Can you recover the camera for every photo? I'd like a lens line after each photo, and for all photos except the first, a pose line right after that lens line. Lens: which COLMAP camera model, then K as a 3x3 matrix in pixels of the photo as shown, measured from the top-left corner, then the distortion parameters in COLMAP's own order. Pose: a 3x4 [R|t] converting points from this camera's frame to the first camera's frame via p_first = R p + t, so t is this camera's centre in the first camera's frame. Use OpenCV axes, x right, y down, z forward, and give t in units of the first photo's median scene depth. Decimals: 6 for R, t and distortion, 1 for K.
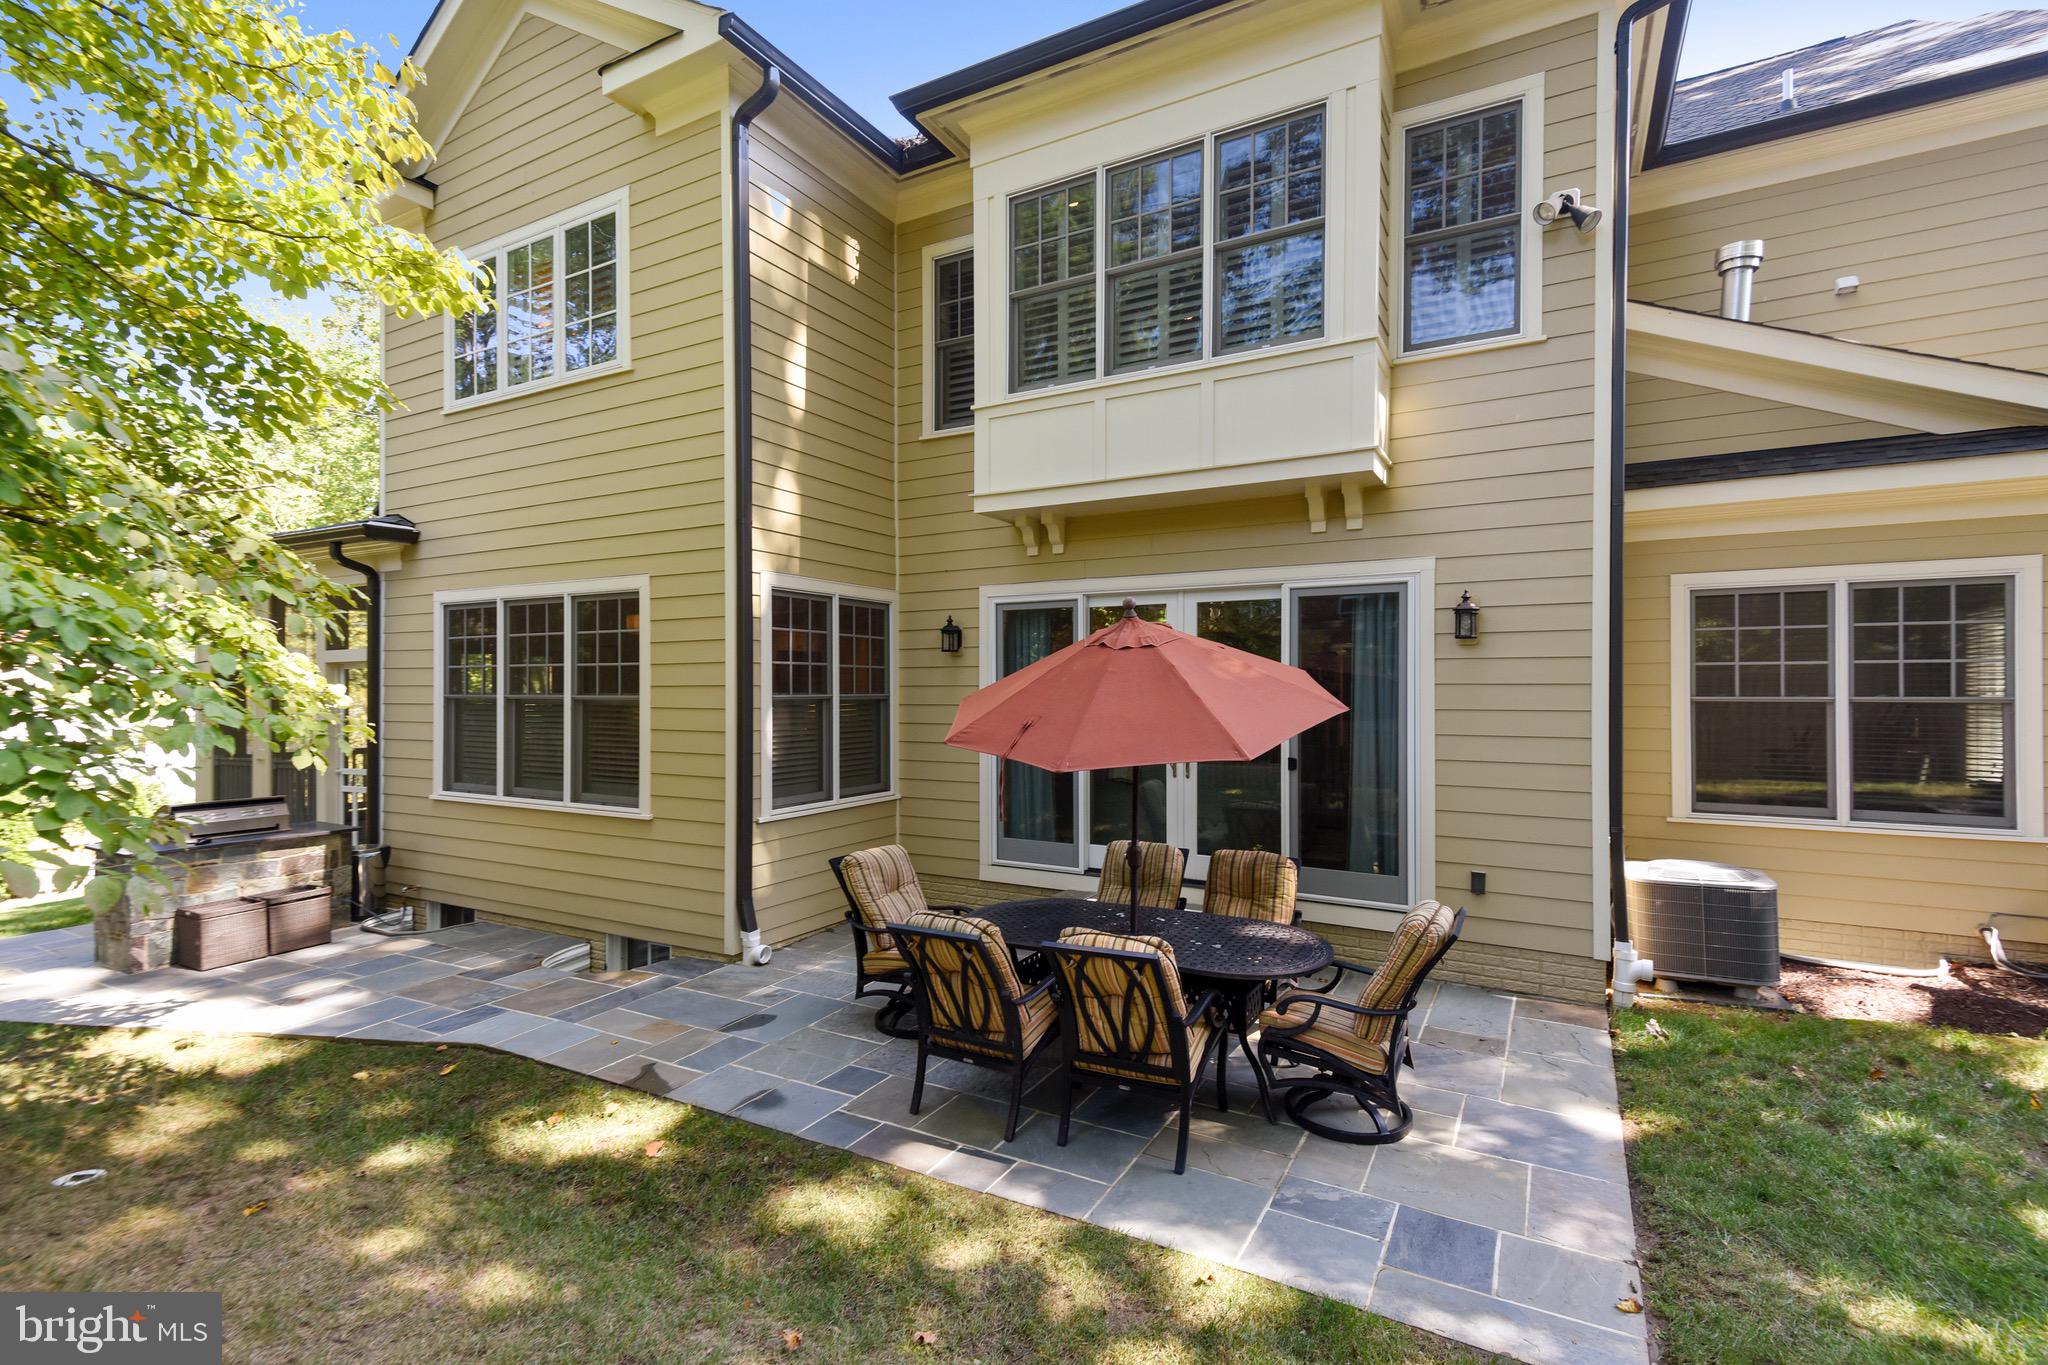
lens RADIAL K [[936.1, 0, 1027.7], [0, 936.1, 691.2], [0, 0, 1]] dist [0.021711, -0.005373]
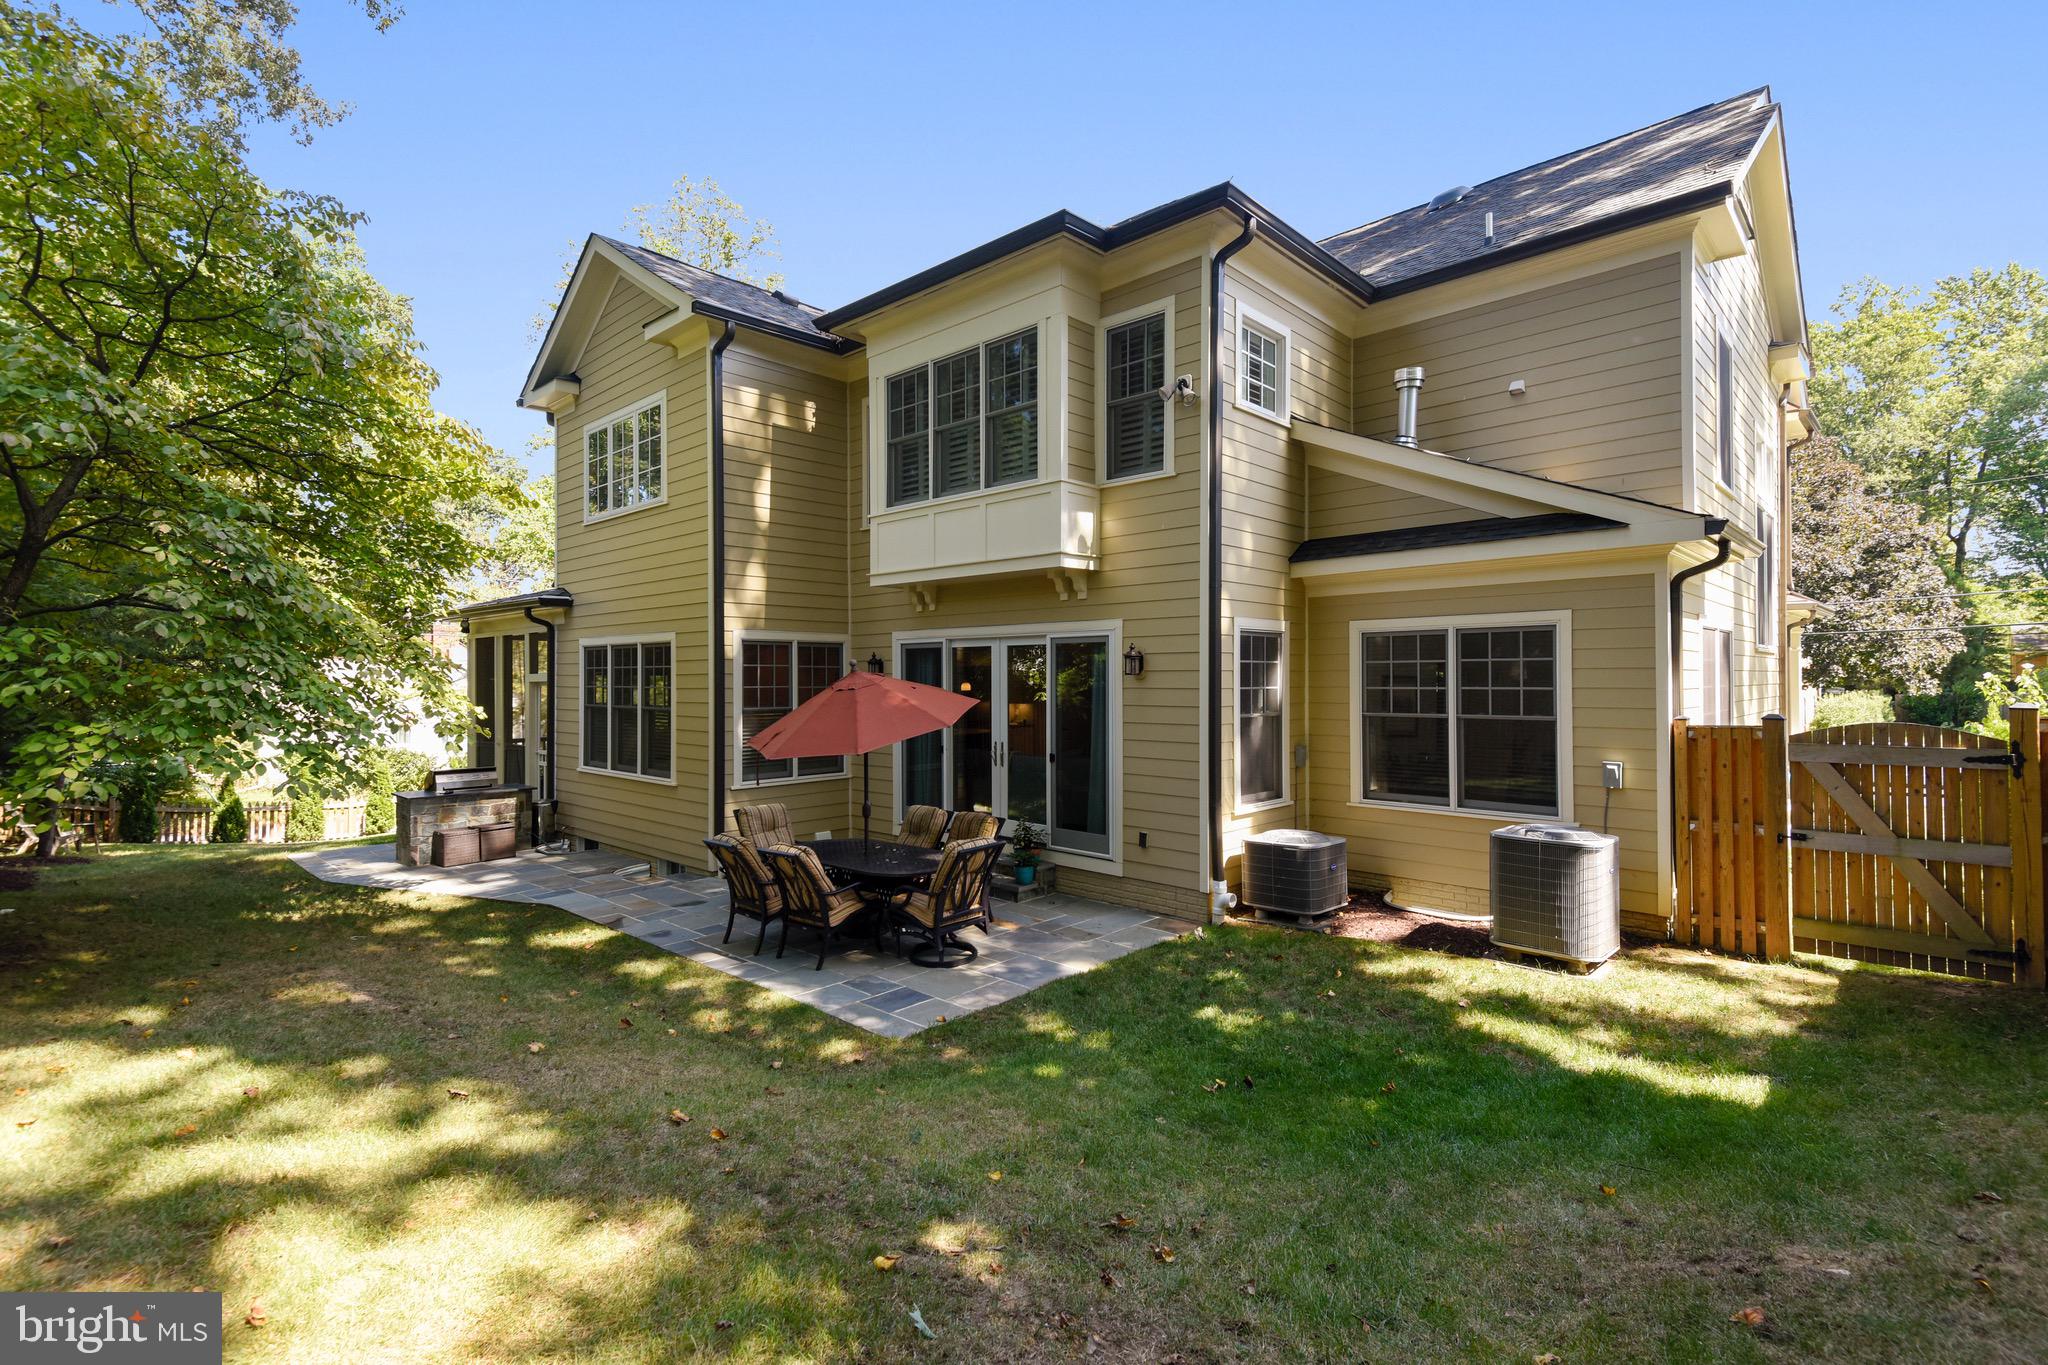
lens RADIAL K [[936.1, 0, 1024.7], [0, 936.1, 677.2], [0, 0, 1]] dist [0.021711, -0.005373]
pose [[0.970989, -0.003228, -0.239102, 0.560722], [0.002245, 0.999988, -0.004384, -0.039487], [0.239113, 0.003720, 0.970985, -0.410447]]
